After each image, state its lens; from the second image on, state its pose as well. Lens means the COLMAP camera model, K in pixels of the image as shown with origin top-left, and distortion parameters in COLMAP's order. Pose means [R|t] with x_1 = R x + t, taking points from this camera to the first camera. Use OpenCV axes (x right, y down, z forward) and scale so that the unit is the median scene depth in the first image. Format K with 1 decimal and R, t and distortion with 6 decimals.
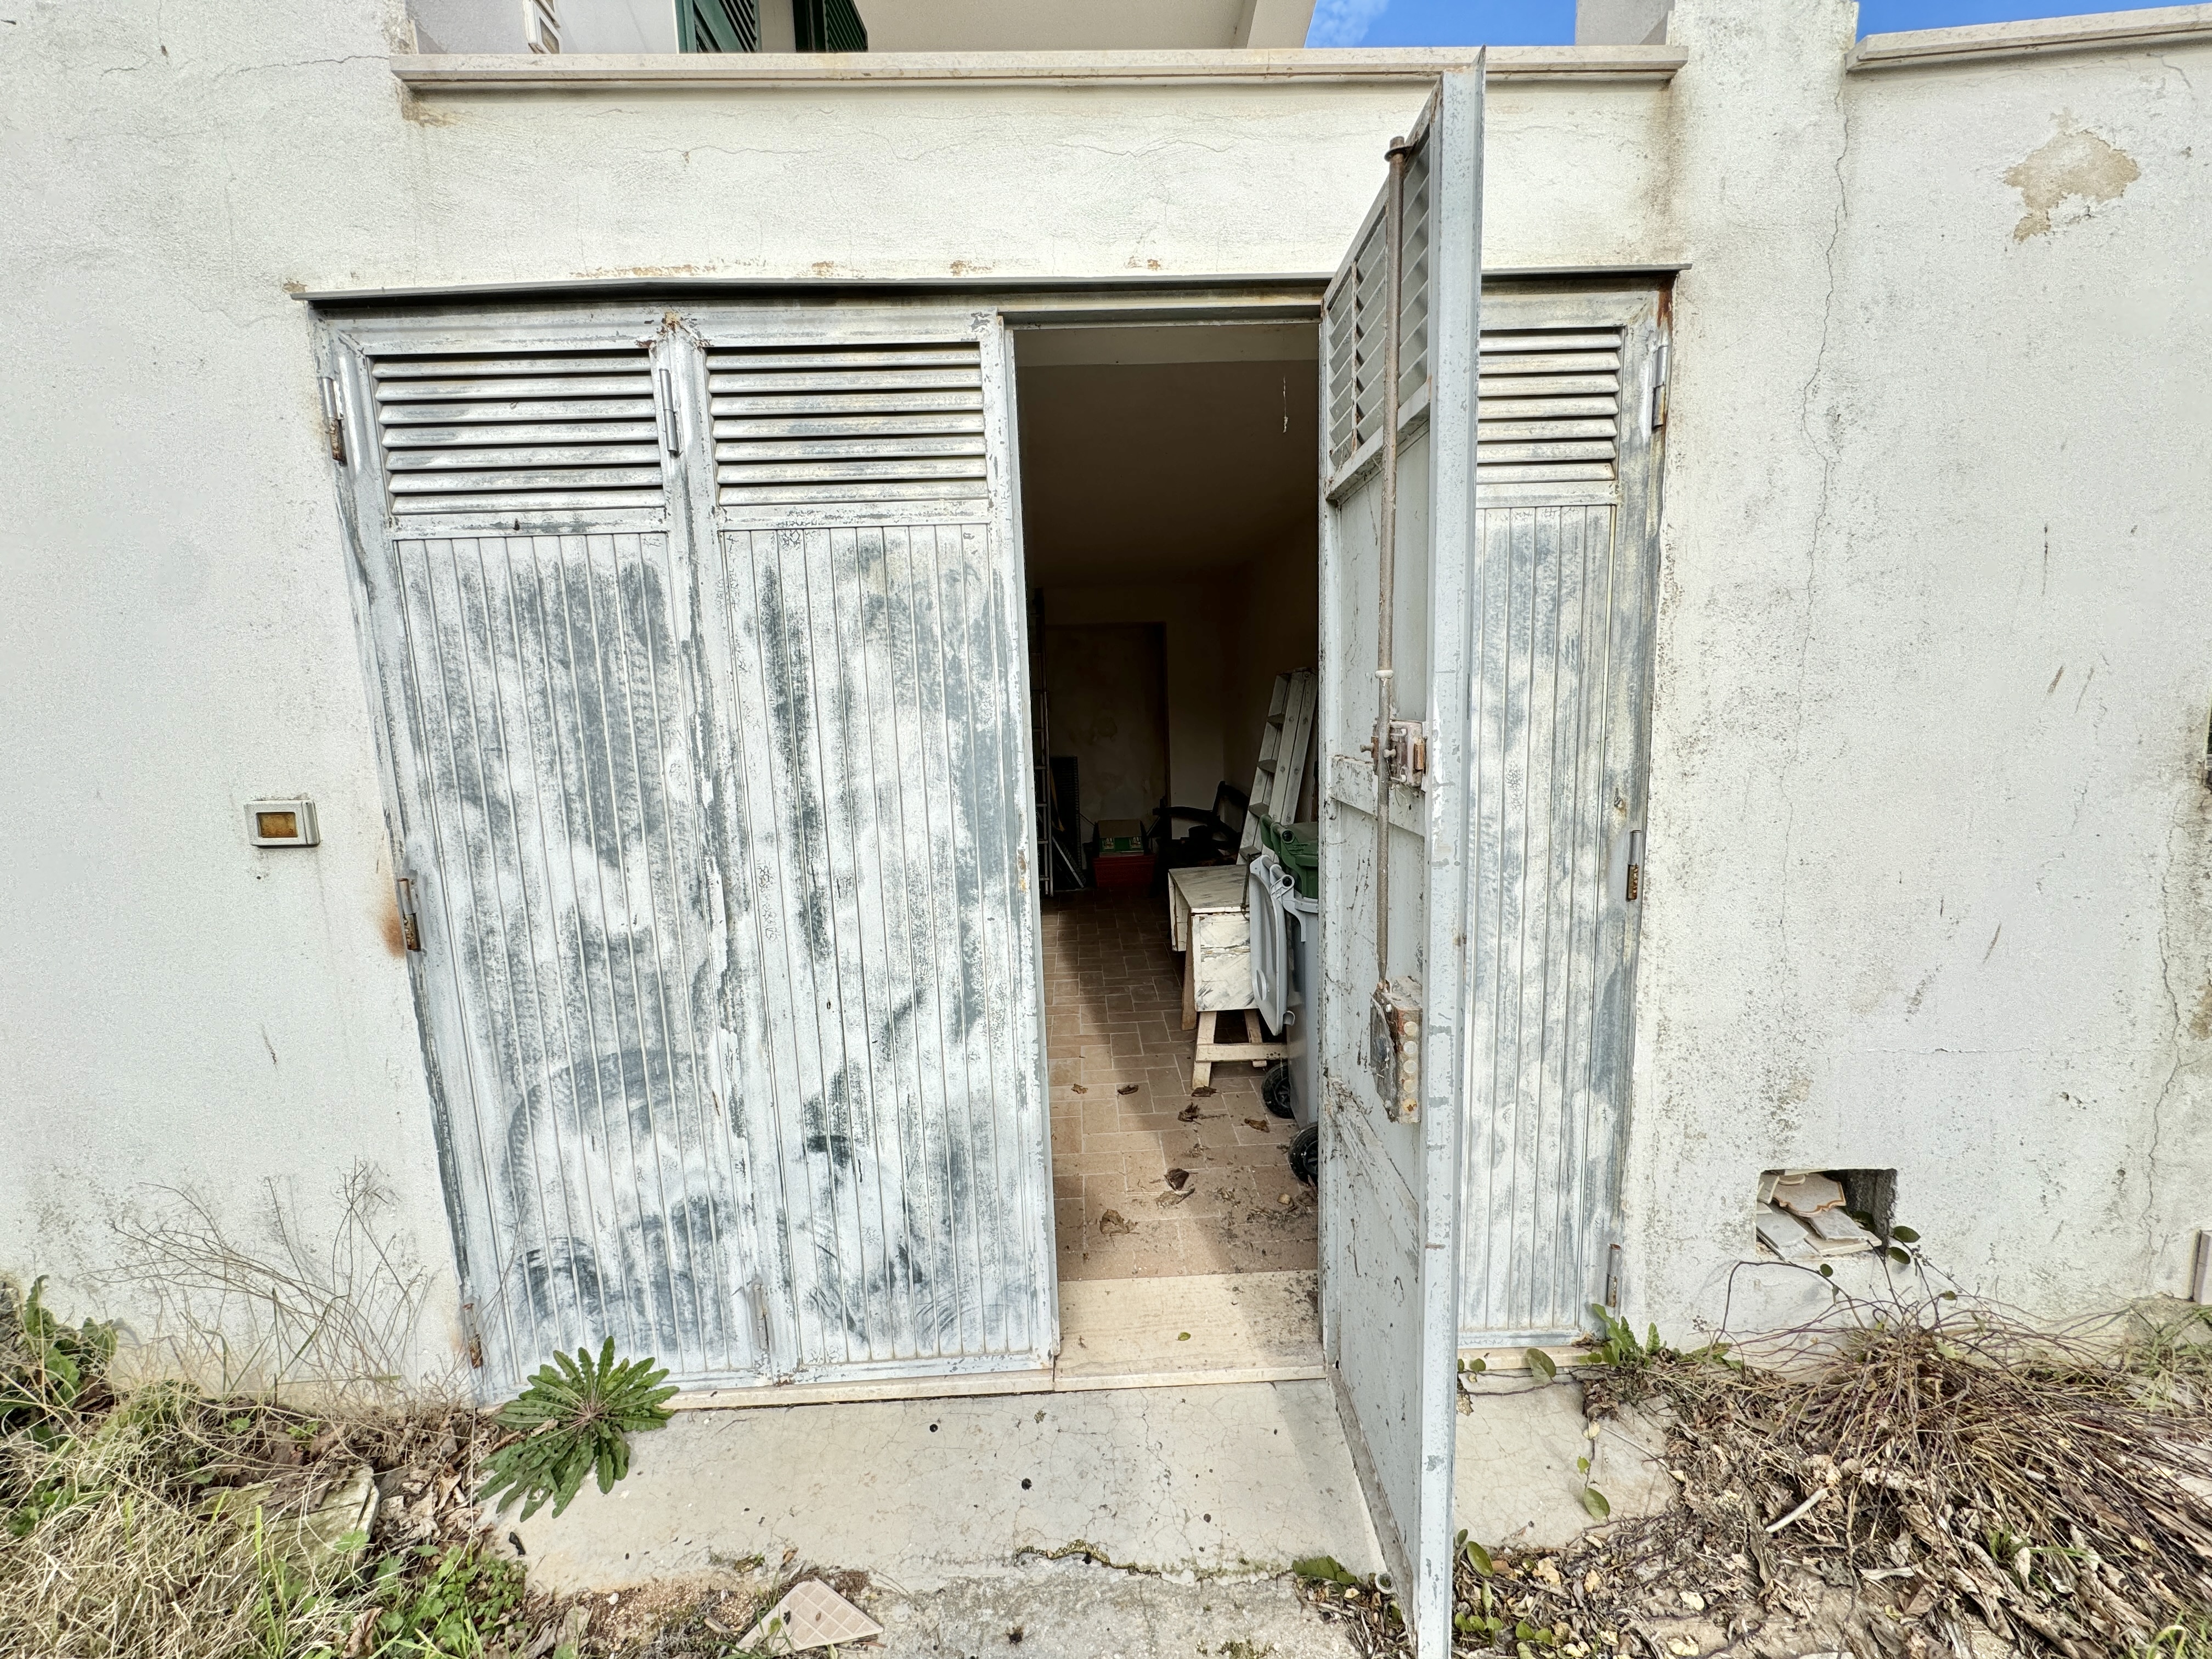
lens RADIAL K [[879.7, 0, 1103.4], [0, 879.7, 832.5], [0, 0, 1]] dist [-0.000008, -0.000480]
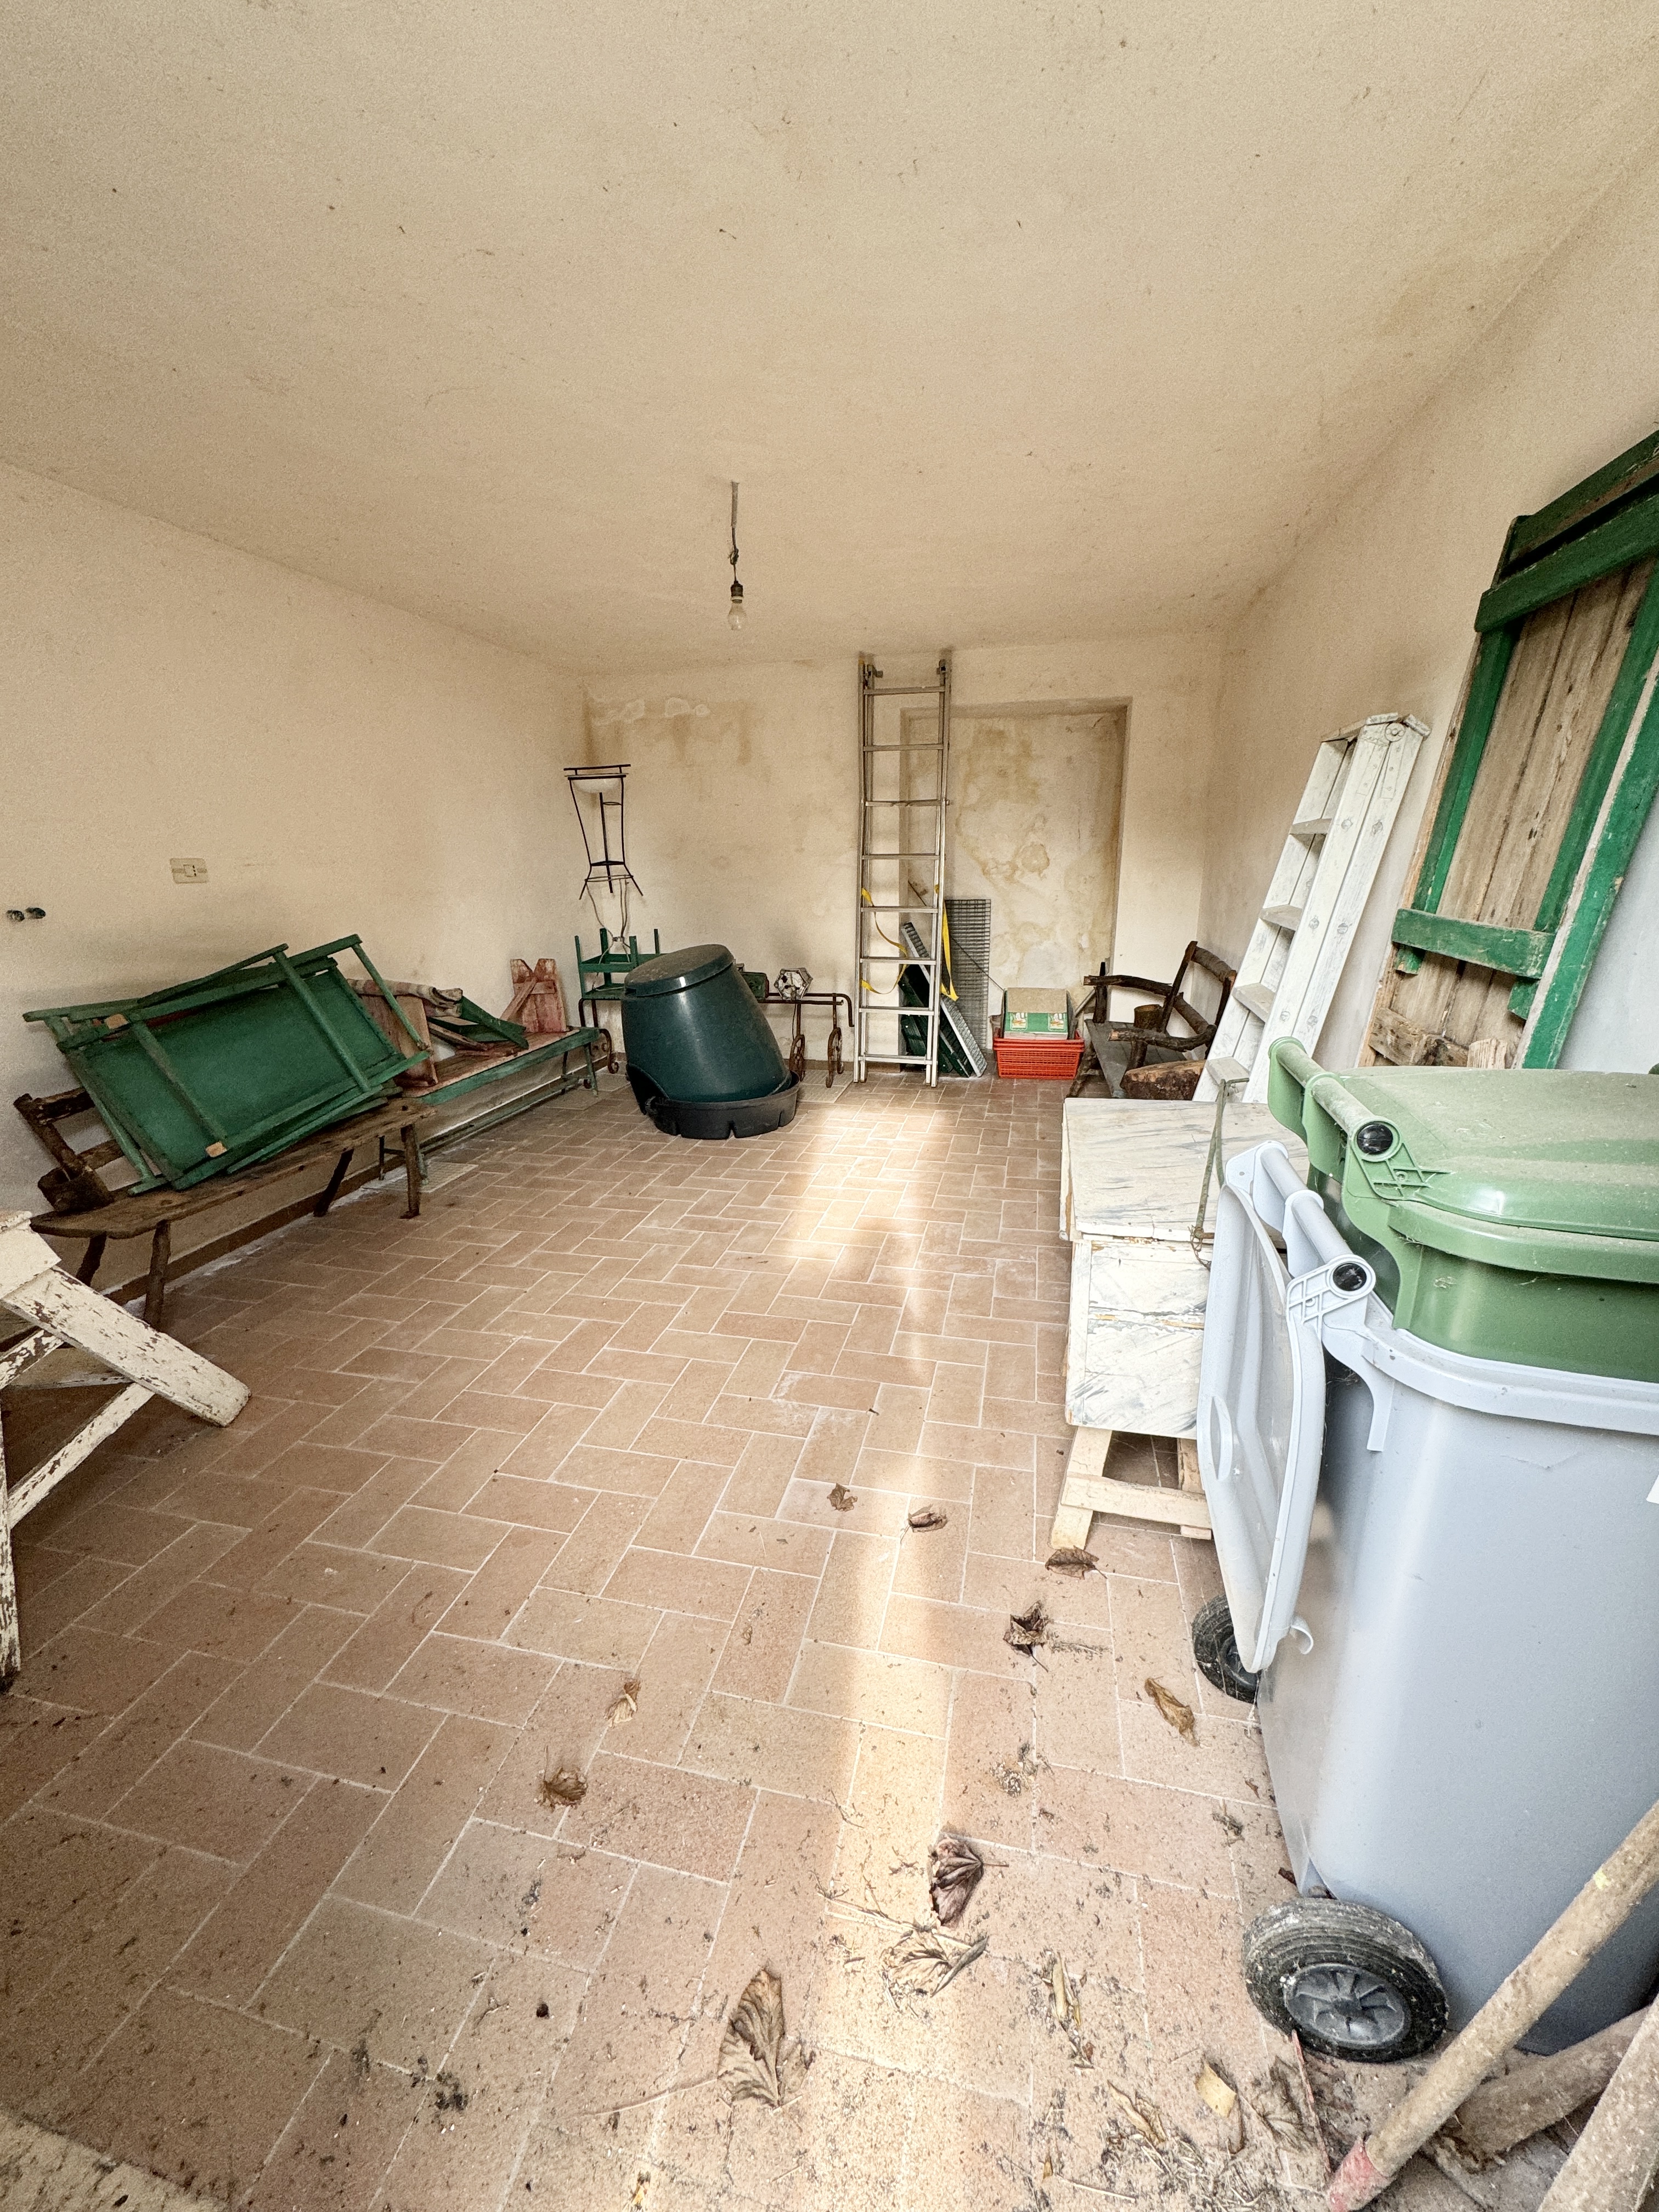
lens RADIAL K [[879.7, 0, 835.2], [0, 879.7, 1099.8], [0, 0, 1]] dist [-0.000008, -0.000480]
pose [[0.966564, 0.095209, -0.238097, 0.077487], [-0.062651, 0.988058, 0.140768, -0.030556], [0.248656, -0.121145, 0.960986, 0.511236]]
